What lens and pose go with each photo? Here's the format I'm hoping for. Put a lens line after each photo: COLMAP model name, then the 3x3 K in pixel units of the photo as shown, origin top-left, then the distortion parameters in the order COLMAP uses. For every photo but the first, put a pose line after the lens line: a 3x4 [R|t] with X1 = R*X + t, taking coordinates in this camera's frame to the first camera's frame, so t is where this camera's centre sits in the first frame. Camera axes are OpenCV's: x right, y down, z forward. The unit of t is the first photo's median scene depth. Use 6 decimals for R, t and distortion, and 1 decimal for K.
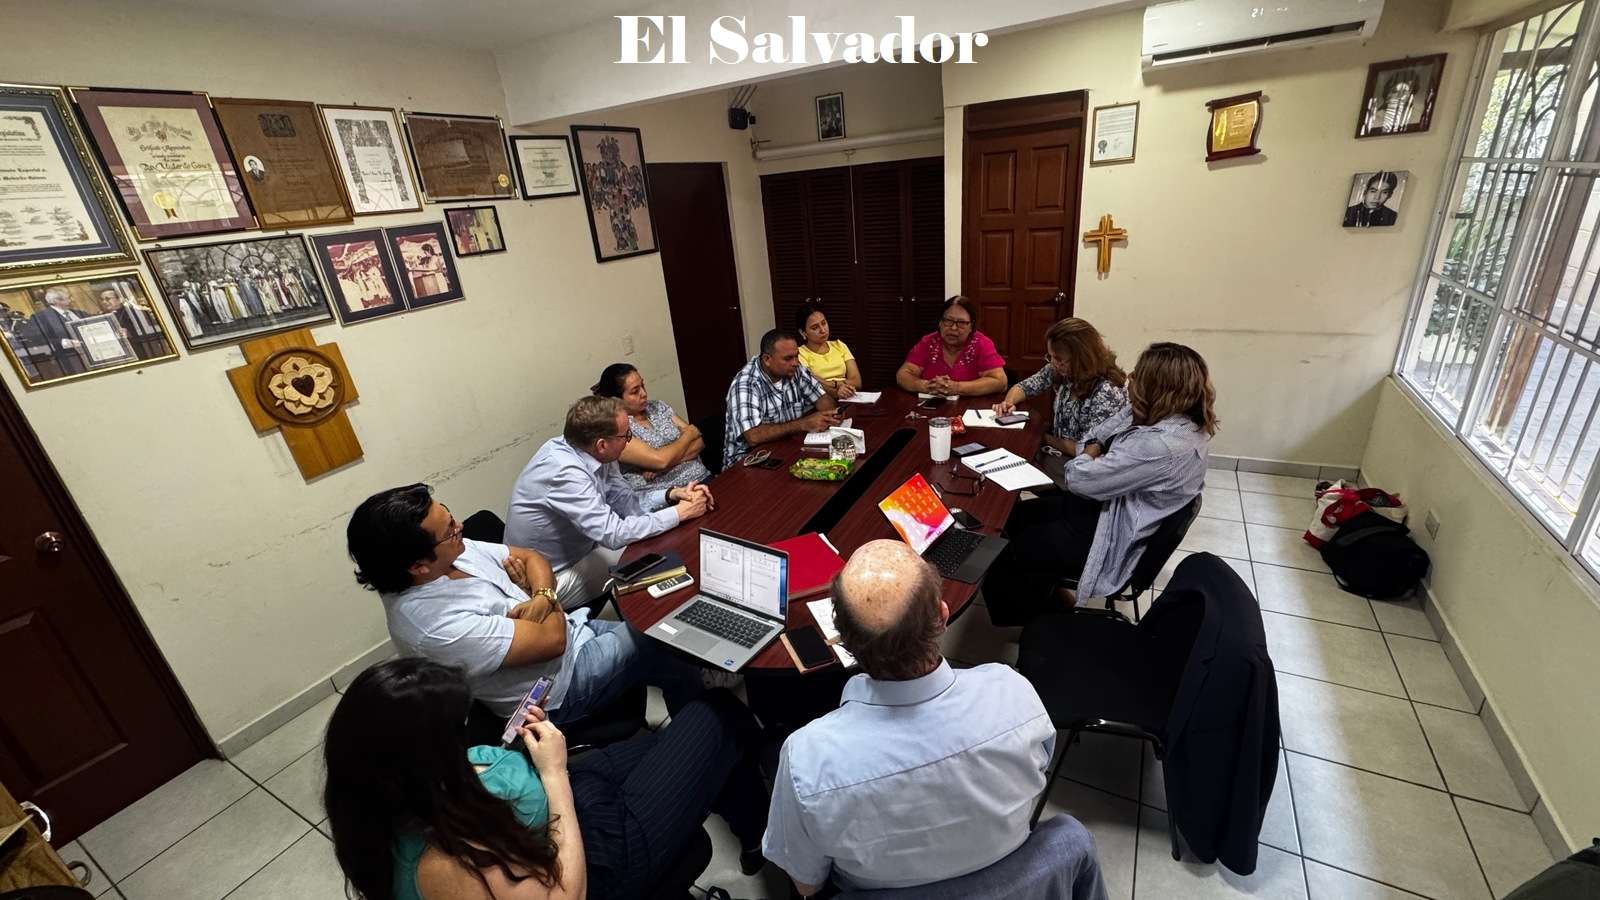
lens RADIAL K [[637.4, 0, 800.5], [0, 637.4, 449.5], [0, 0, 1]] dist [-0.001203, -0.000473]
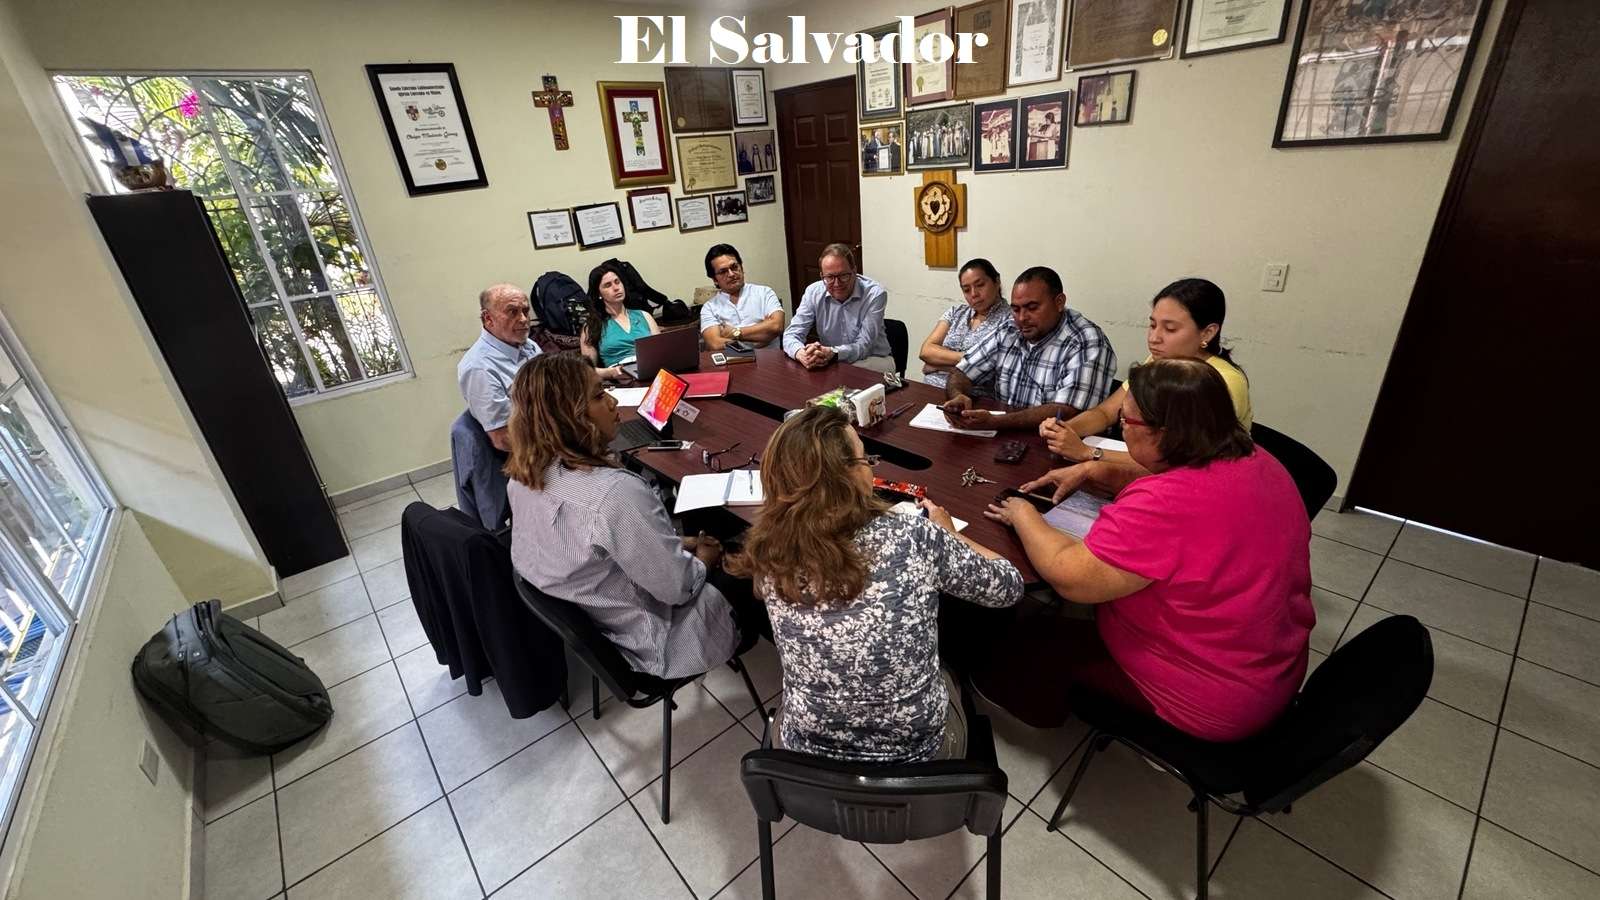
lens RADIAL K [[637.4, 0, 796.5], [0, 637.4, 447.3], [0, 0, 1]] dist [-0.001203, -0.000473]
pose [[-0.341810, 0.504458, -0.792899, 0.769824], [-0.246714, 0.765955, 0.593671, -0.430821], [0.906807, 0.398542, -0.137354, 0.991217]]
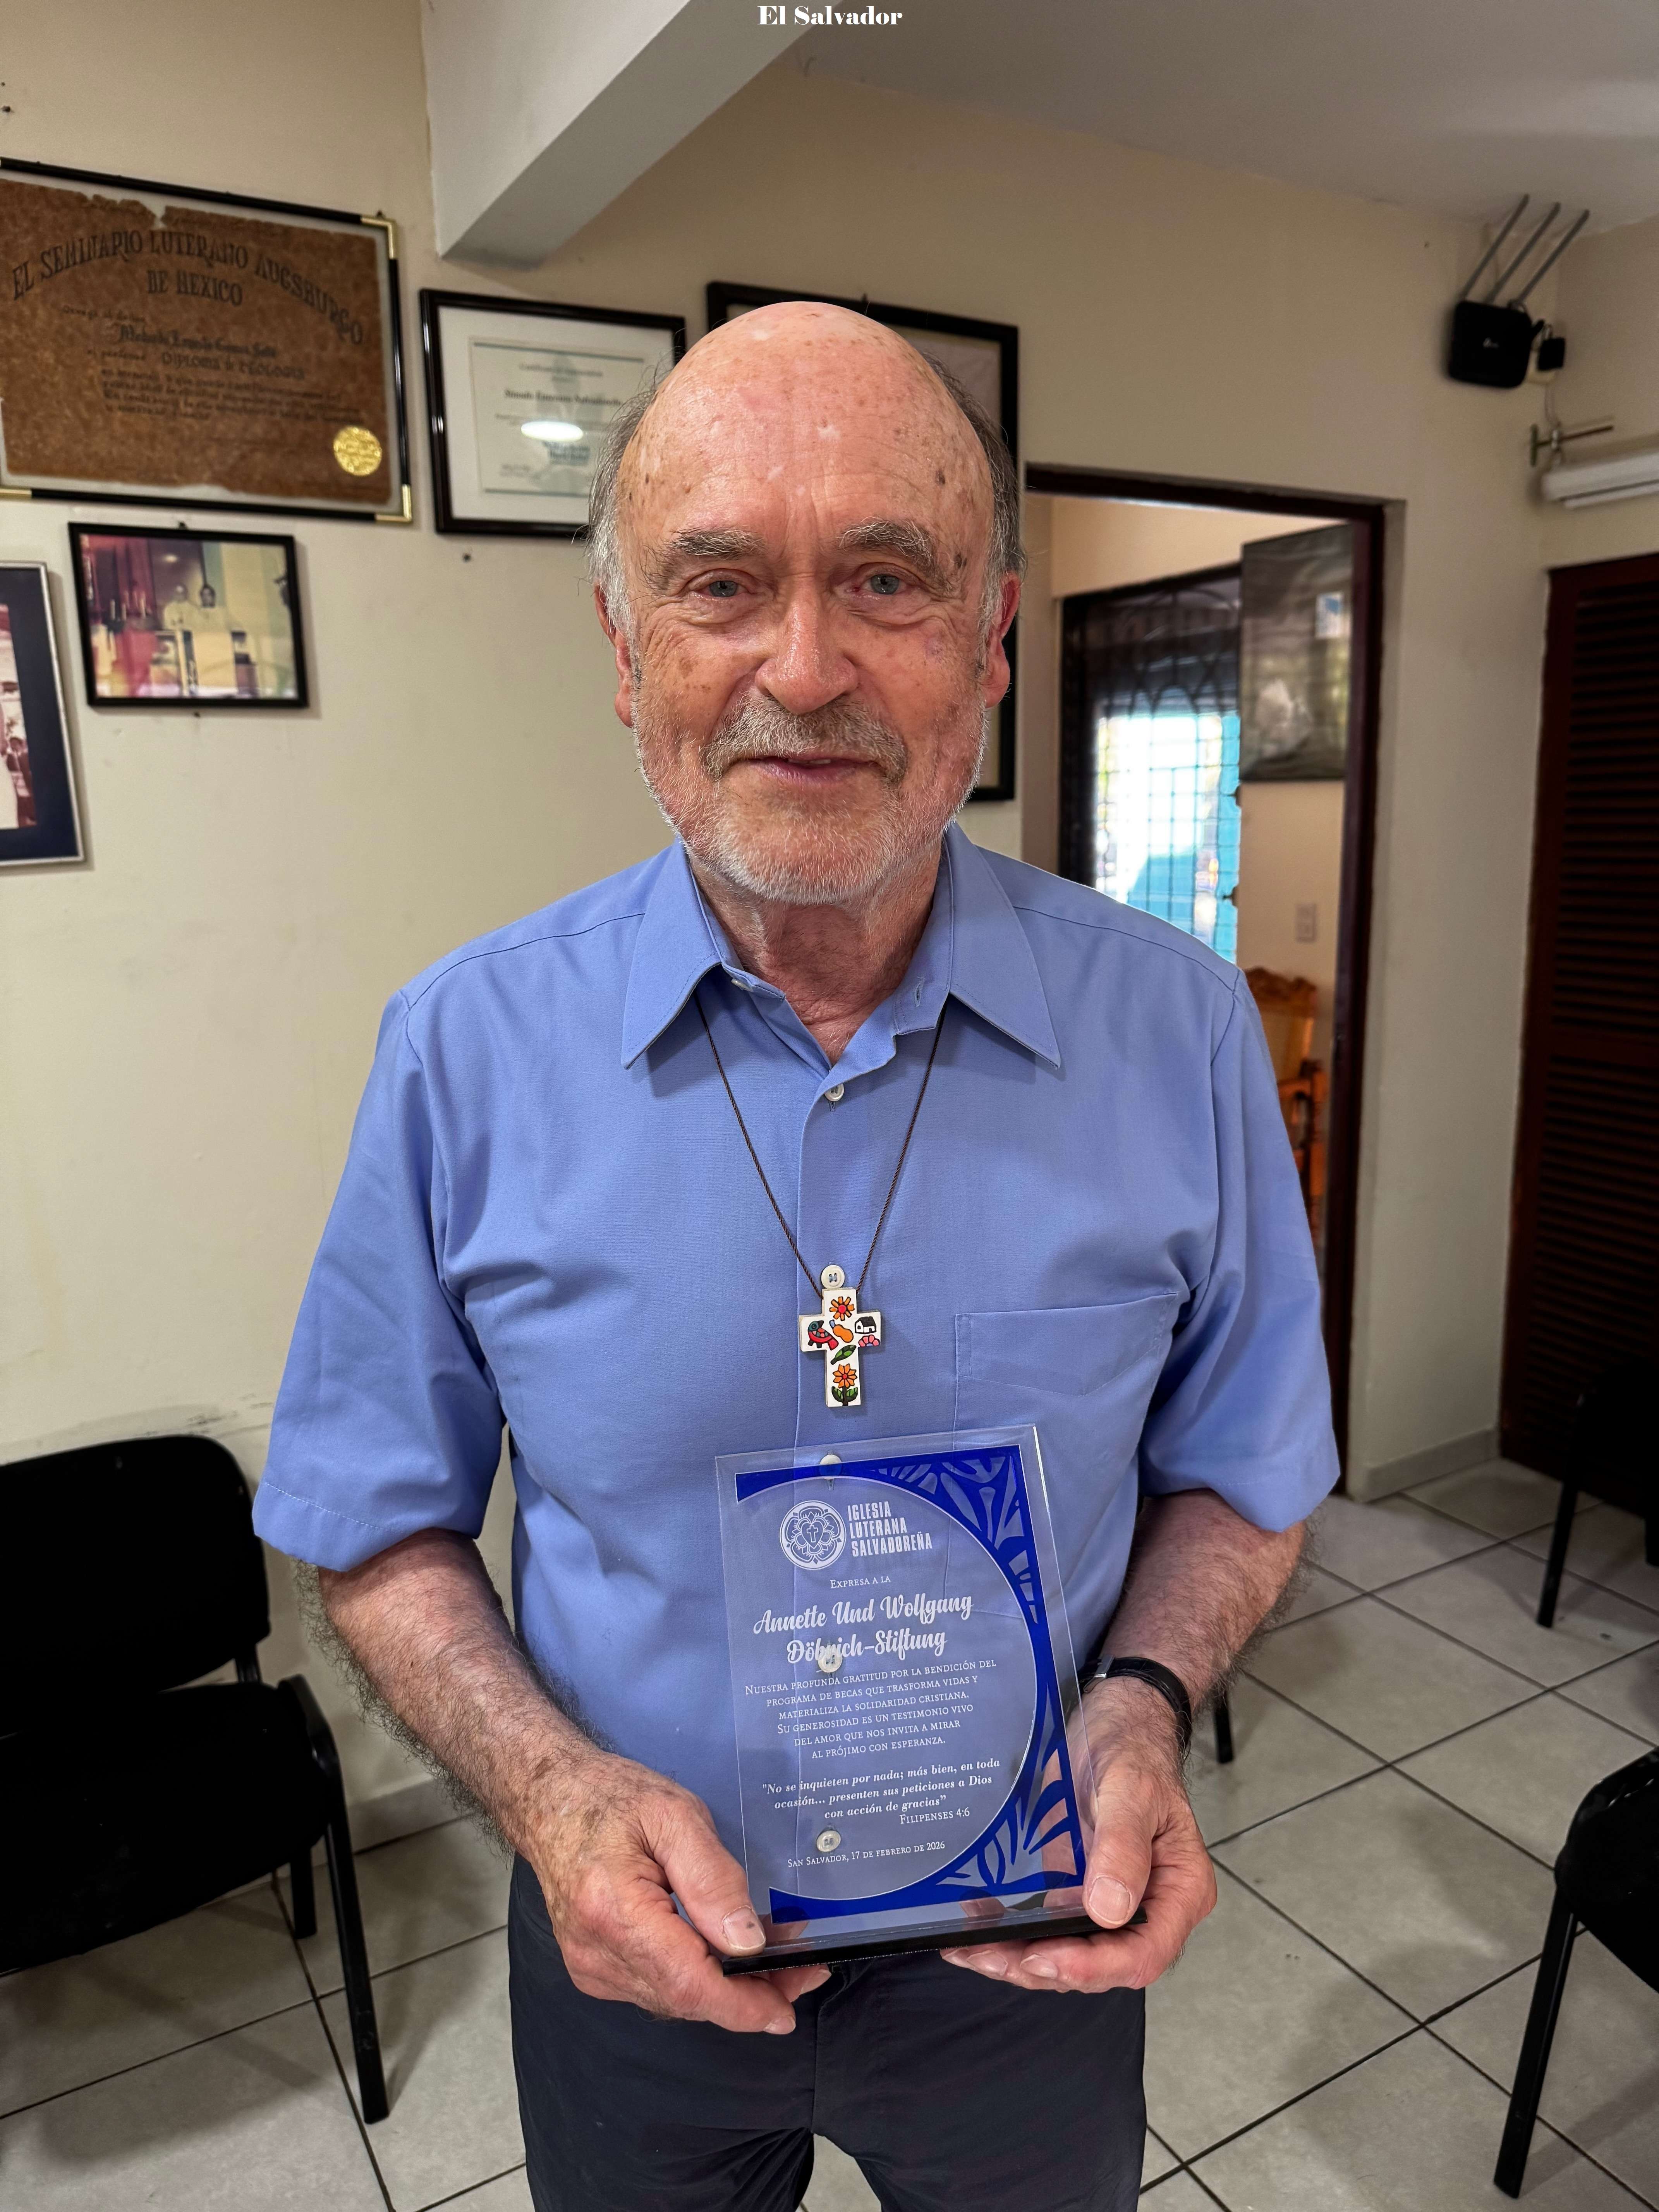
lens RADIAL K [[1574.5, 0, 822.5], [0, 1574.5, 1104.2], [0, 0, 1]] dist [0.005595, -0.003473]
pose [[0.852657, 0.165536, -0.495555, 0.066526], [-0.241165, 0.966091, -0.092235, -0.167448], [0.463483, 0.198155, 0.863666, 0.650498]]
